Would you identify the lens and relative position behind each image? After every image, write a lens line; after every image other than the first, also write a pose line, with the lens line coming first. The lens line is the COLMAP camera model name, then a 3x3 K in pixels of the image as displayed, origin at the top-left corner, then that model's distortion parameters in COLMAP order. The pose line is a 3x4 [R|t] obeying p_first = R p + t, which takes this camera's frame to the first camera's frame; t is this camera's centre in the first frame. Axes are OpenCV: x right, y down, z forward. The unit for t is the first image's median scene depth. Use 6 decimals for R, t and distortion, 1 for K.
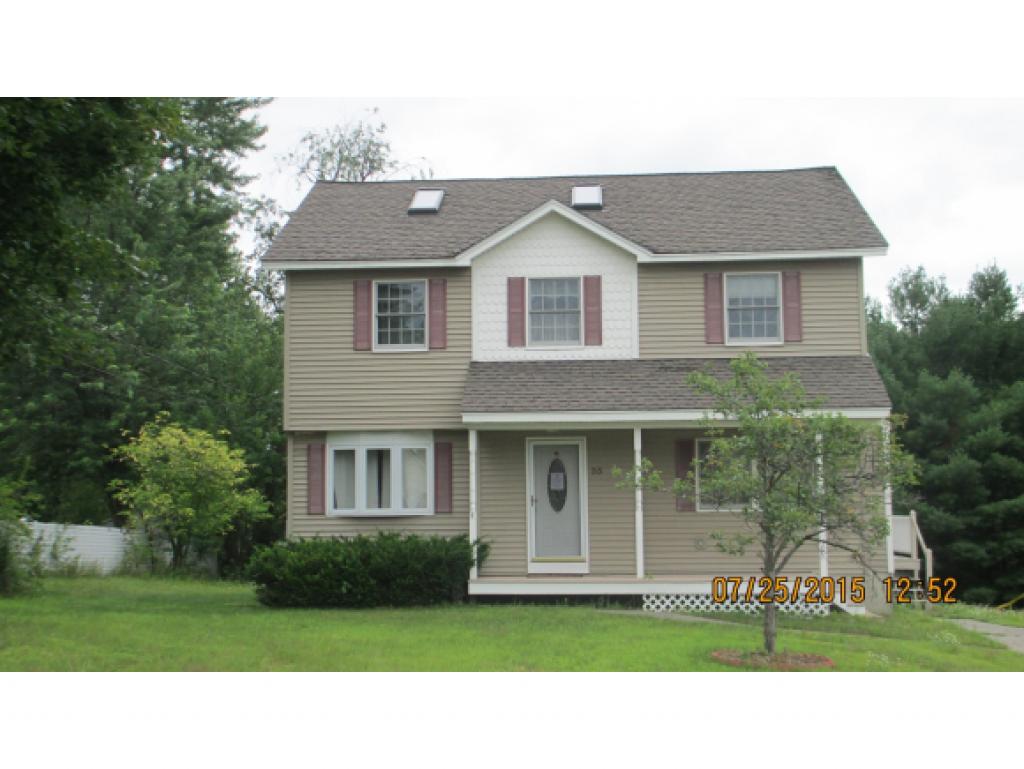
lens RADIAL K [[1360.6, 0, 512.0], [0, 1360.6, 384.5], [0, 0, 1]] dist [0.075260, 0.006779]
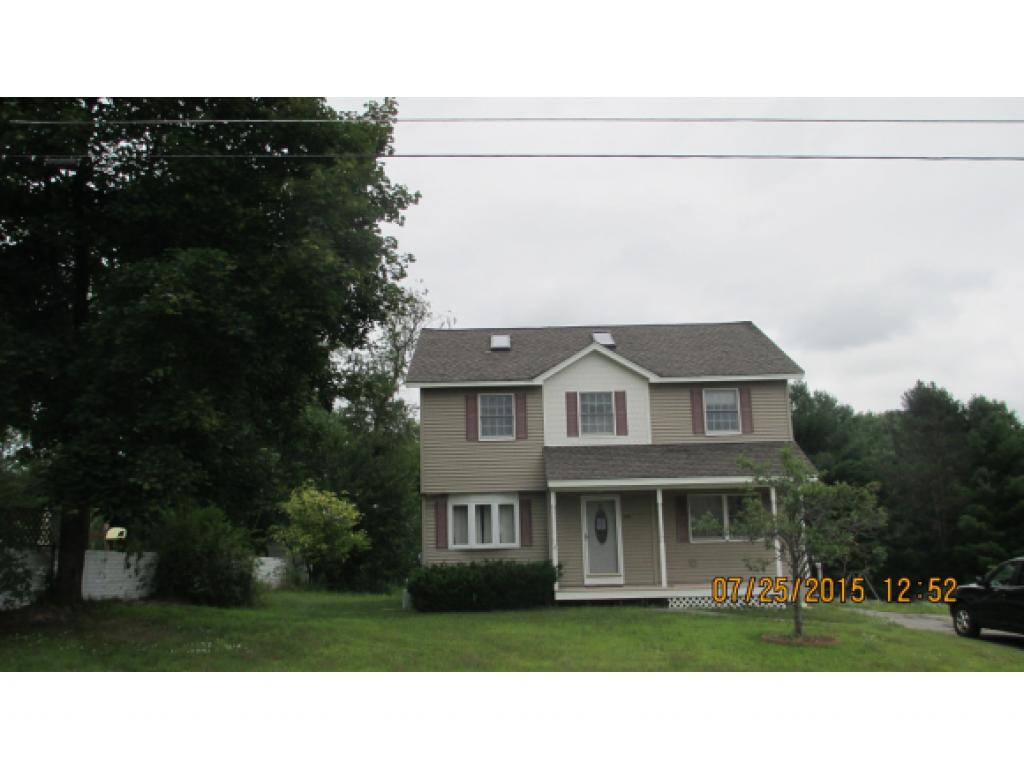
lens RADIAL K [[894.4, 0, 512.0], [0, 894.4, 384.5], [0, 0, 1]] dist [0.000032, 0.002473]
pose [[0.996290, -0.002325, 0.086031, -0.152755], [0.008849, 0.997104, -0.075532, -0.010908], [-0.085606, 0.076013, 0.993425, -0.010002]]
